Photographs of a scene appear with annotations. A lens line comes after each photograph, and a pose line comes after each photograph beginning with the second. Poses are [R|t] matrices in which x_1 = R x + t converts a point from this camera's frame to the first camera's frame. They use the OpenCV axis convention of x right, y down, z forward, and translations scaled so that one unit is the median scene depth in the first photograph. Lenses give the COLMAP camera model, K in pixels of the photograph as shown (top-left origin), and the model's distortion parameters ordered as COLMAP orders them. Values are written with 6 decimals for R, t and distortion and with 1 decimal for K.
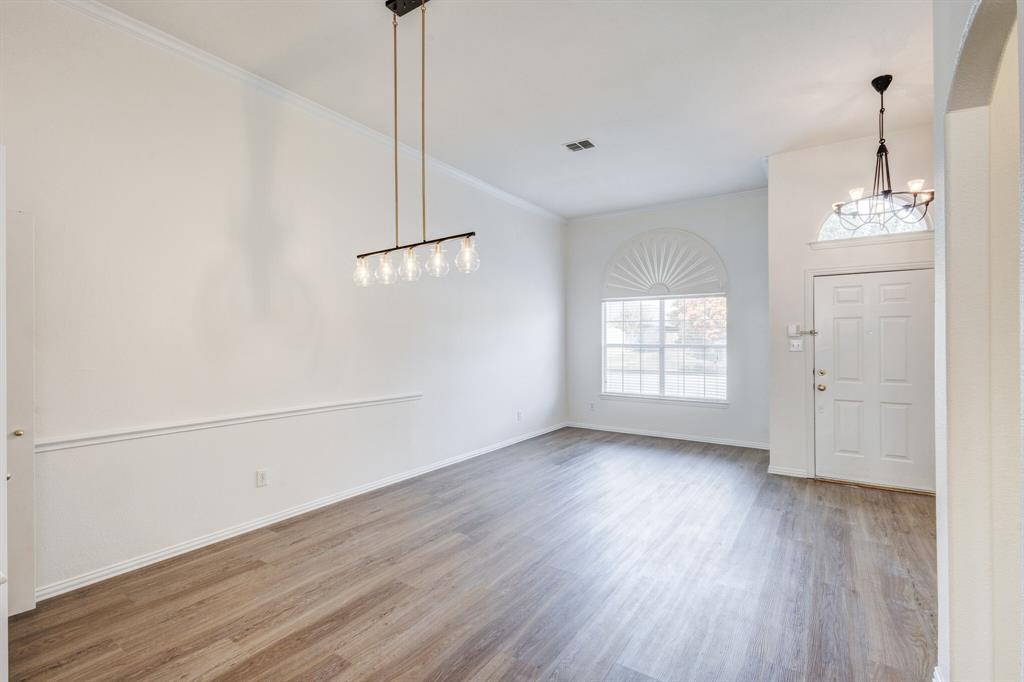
lens RADIAL K [[468.1, 0, 509.4], [0, 468.1, 343.5], [0, 0, 1]] dist [0.008899, 0.000520]
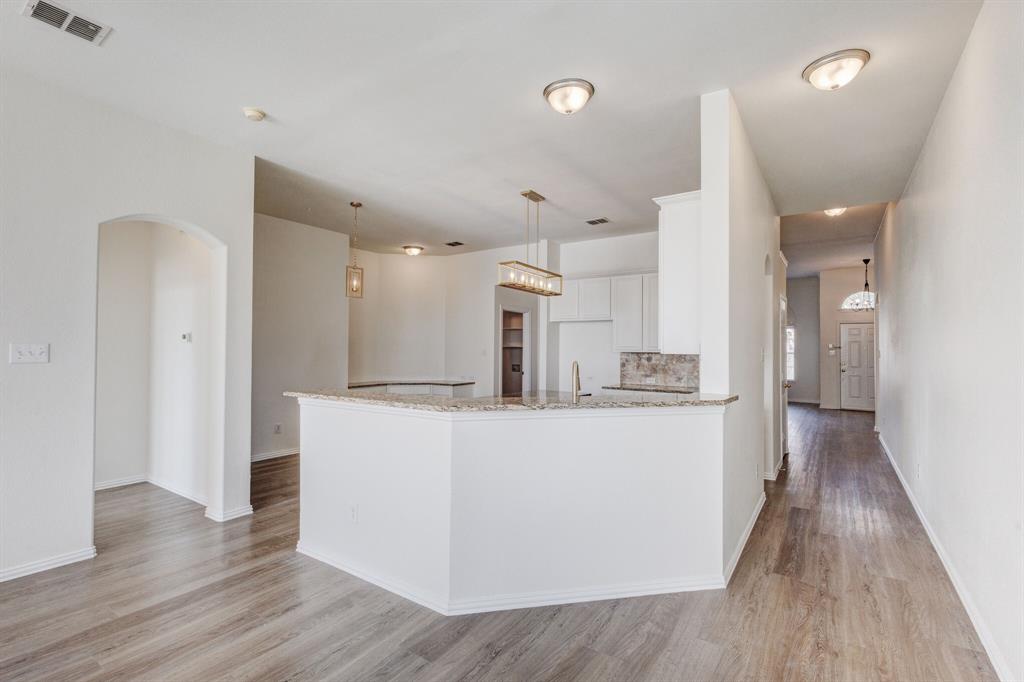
lens RADIAL K [[468.1, 0, 515.7], [0, 468.1, 340.4], [0, 0, 1]] dist [0.008899, 0.000520]
pose [[0.999951, 0.009174, 0.003726, -0.974066], [-0.009109, 0.999813, -0.017045, -0.004147], [-0.003881, 0.017011, 0.999848, -1.332150]]
